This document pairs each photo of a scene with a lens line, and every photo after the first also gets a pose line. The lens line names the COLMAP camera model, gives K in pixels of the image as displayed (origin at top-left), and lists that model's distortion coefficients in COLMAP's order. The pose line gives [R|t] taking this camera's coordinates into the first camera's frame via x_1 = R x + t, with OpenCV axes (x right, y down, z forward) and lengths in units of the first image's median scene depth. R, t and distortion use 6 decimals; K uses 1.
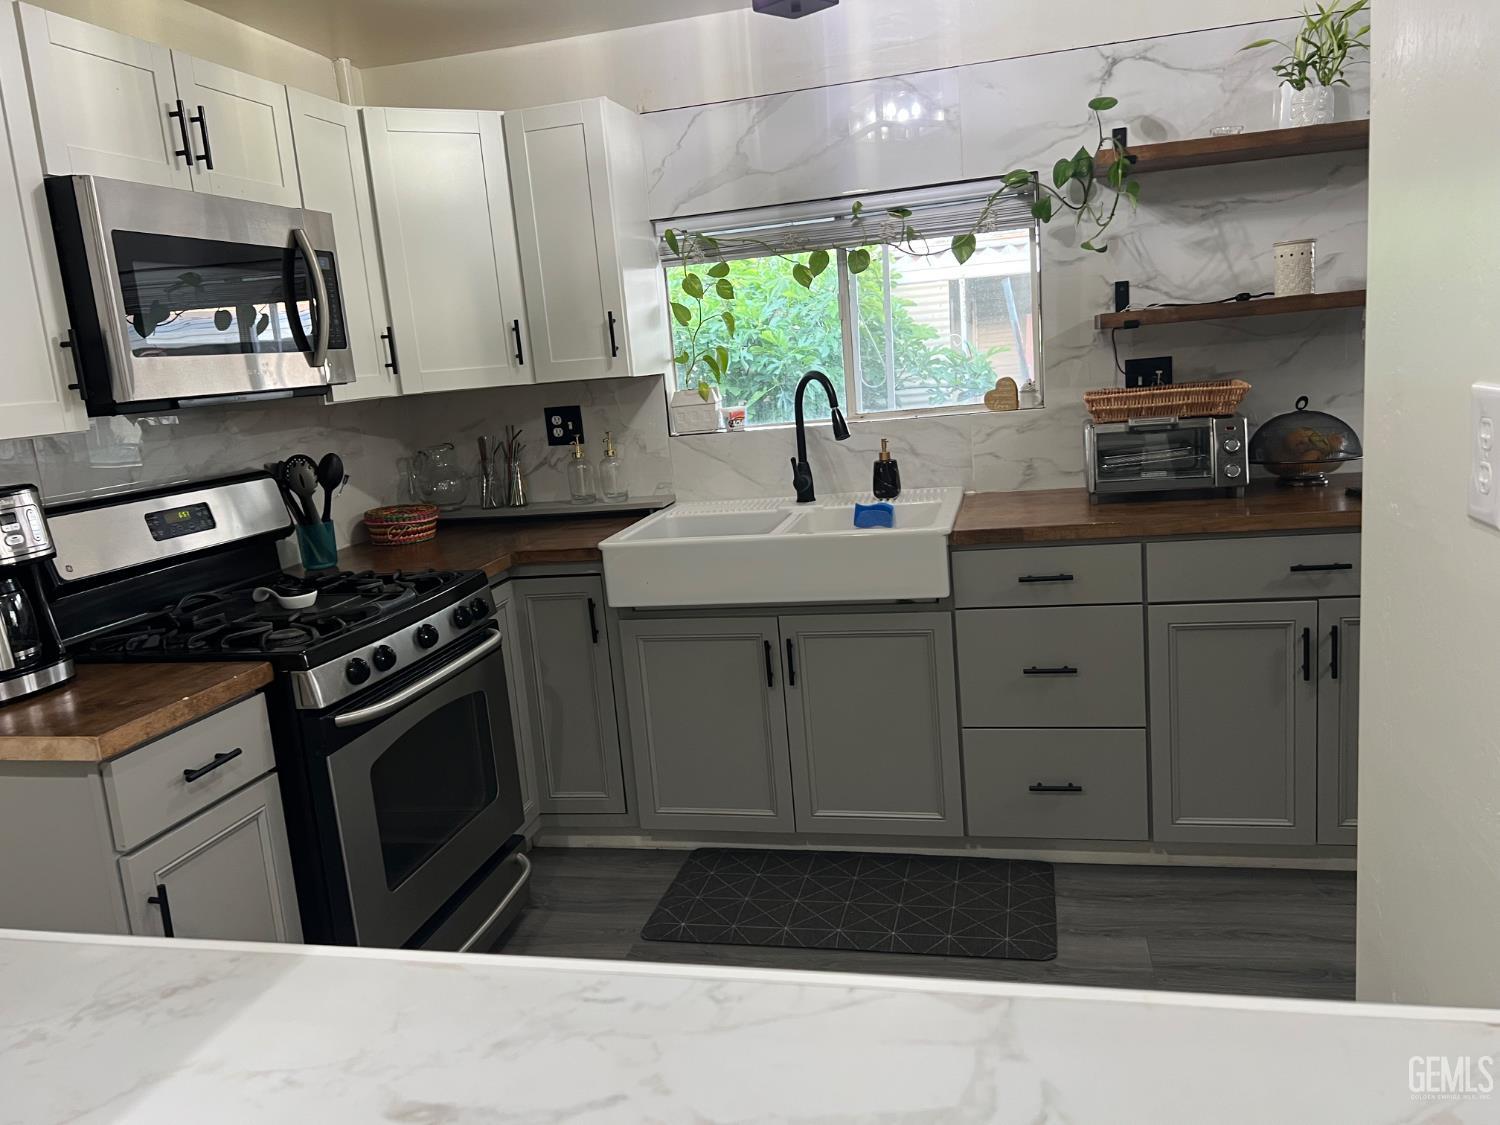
lens RADIAL K [[1126.4, 0, 750.0], [0, 1126.4, 562.5], [0, 0, 1]] dist [0.049961, -0.058719]
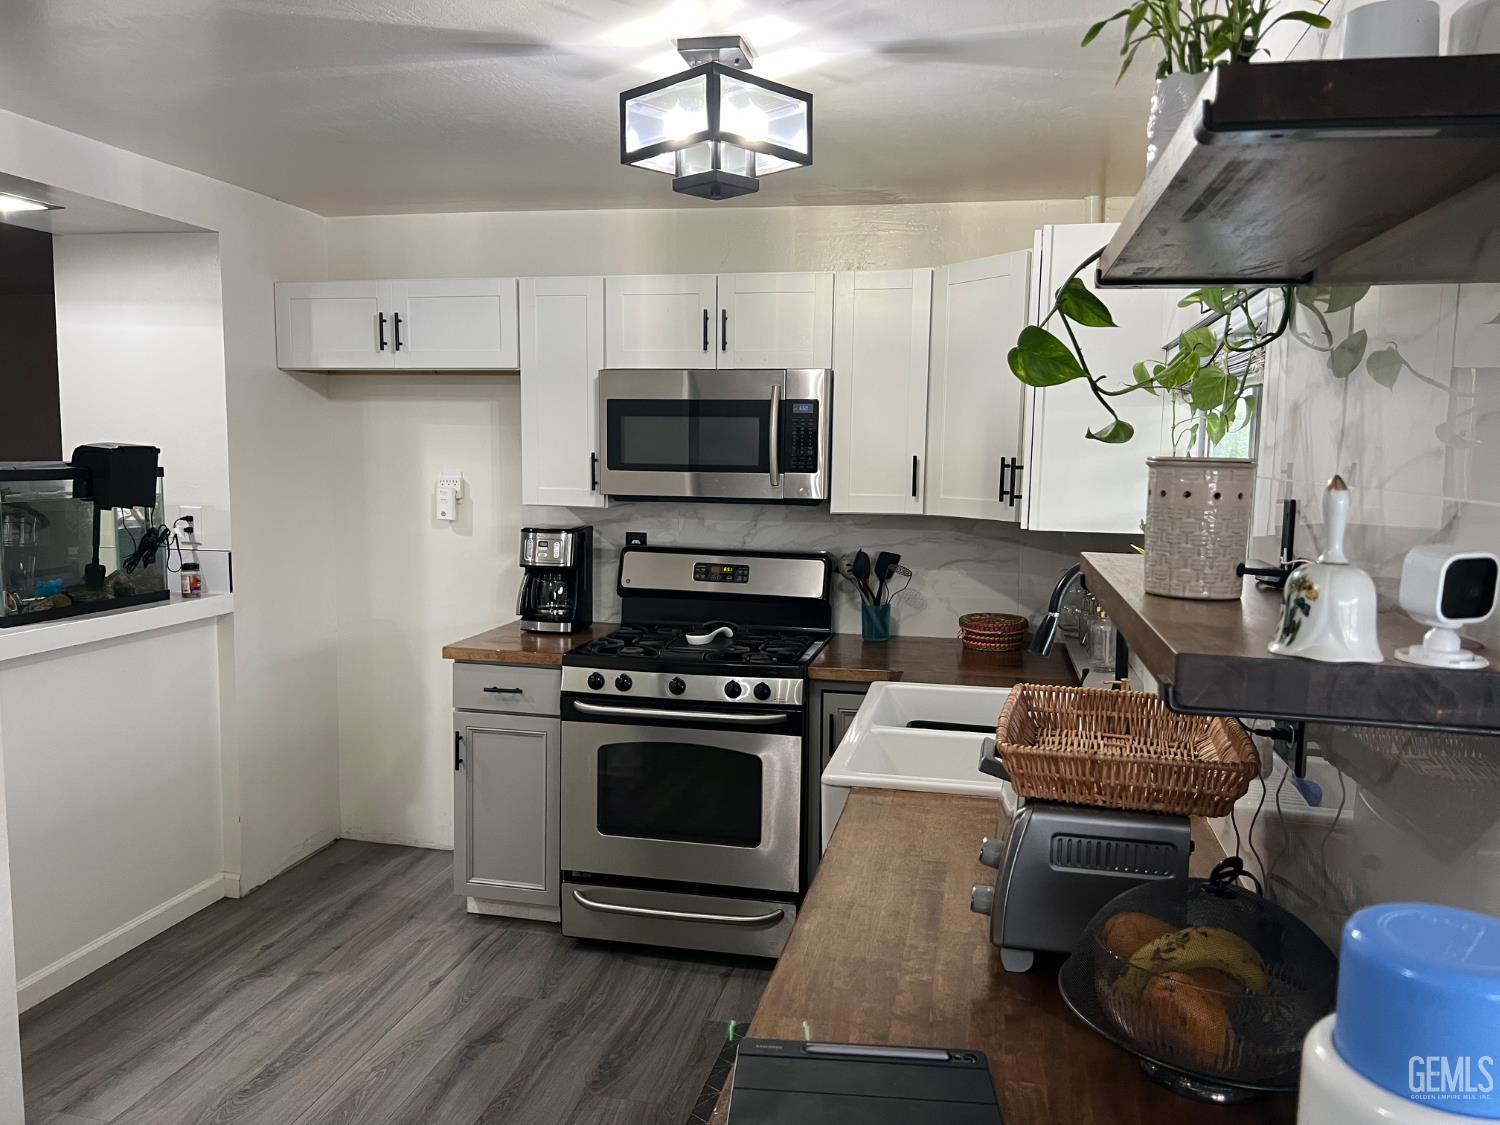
lens RADIAL K [[1126.4, 0, 750.0], [0, 1126.4, 562.5], [0, 0, 1]] dist [0.049961, -0.058719]
pose [[0.024082, 0.183277, -0.982766, 0.841402], [-0.201961, 0.963674, 0.174768, -0.273924], [0.979097, 0.194272, 0.060222, 0.797199]]
